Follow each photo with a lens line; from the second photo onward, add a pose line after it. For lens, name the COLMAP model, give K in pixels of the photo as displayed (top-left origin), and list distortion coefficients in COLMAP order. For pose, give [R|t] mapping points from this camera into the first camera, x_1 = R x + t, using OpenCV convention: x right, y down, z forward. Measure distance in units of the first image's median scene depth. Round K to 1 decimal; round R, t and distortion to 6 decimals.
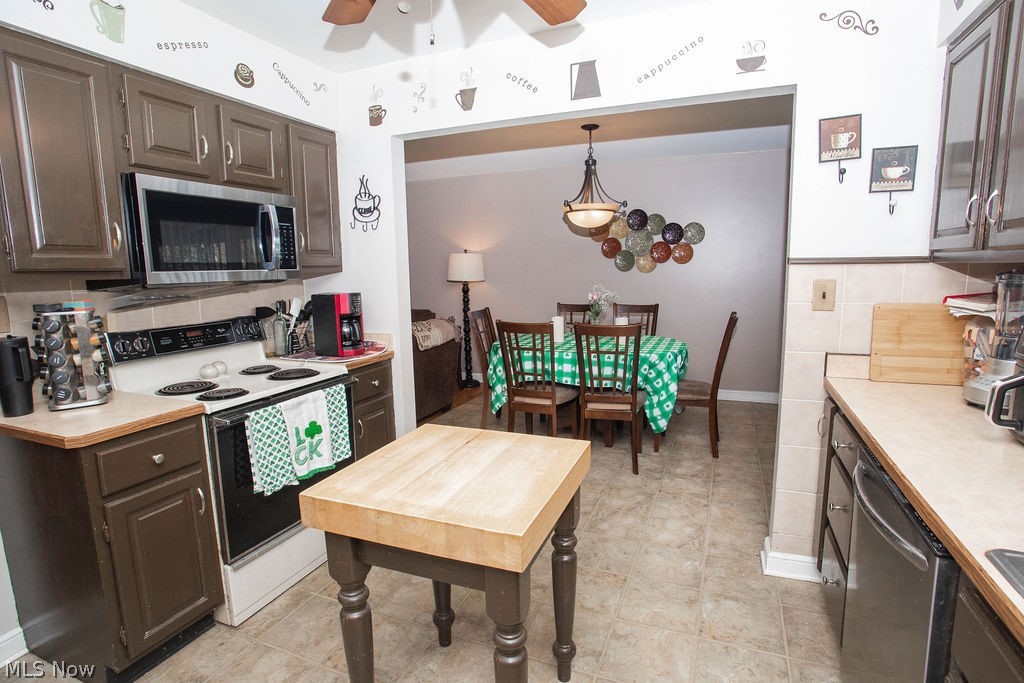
lens RADIAL K [[509.0, 0, 519.8], [0, 509.0, 337.1], [0, 0, 1]] dist [-0.000954, -0.000249]
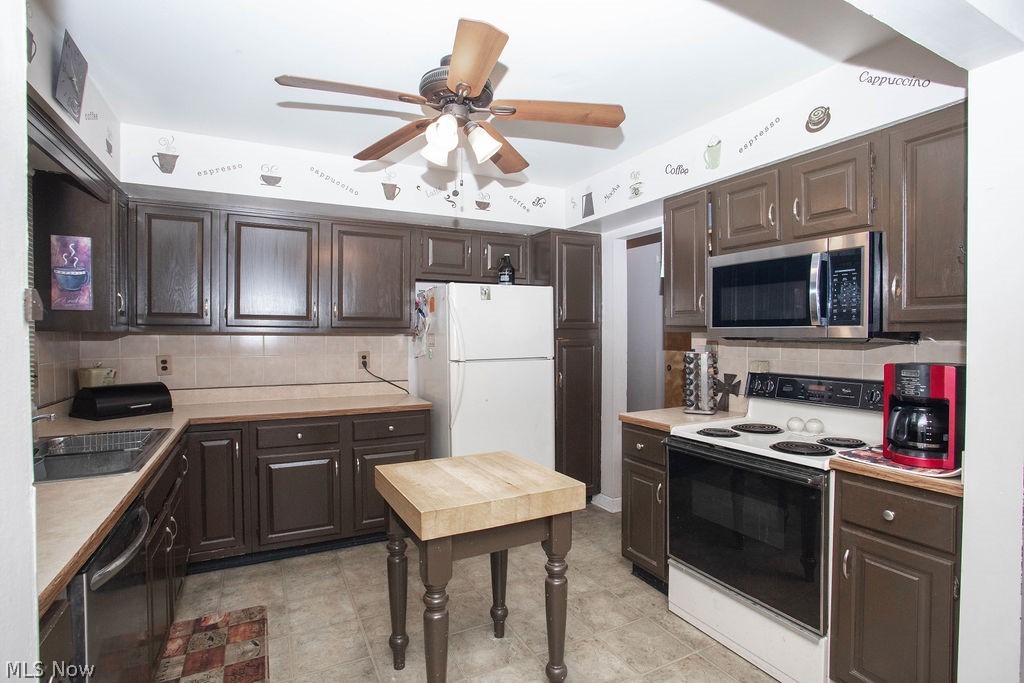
lens RADIAL K [[509.0, 0, 519.8], [0, 509.0, 337.1], [0, 0, 1]] dist [-0.000954, -0.000249]
pose [[-0.645038, 0.027565, -0.763653, 0.640338], [-0.090263, 0.989604, 0.111963, -0.209436], [0.758801, 0.141150, -0.635844, 1.485946]]
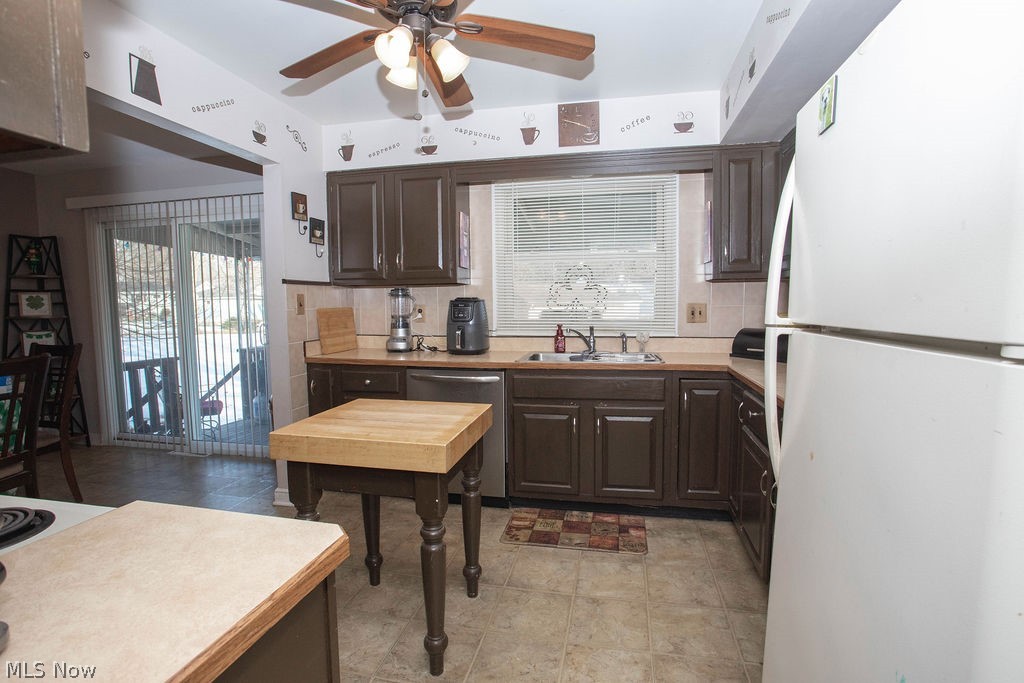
lens RADIAL K [[509.0, 0, 519.8], [0, 509.0, 337.1], [0, 0, 1]] dist [-0.000954, -0.000249]
pose [[-0.218893, -0.075247, 0.972843, -1.136254], [0.141646, 0.984010, 0.107982, -0.060406], [-0.965413, 0.161436, -0.204735, 0.729909]]
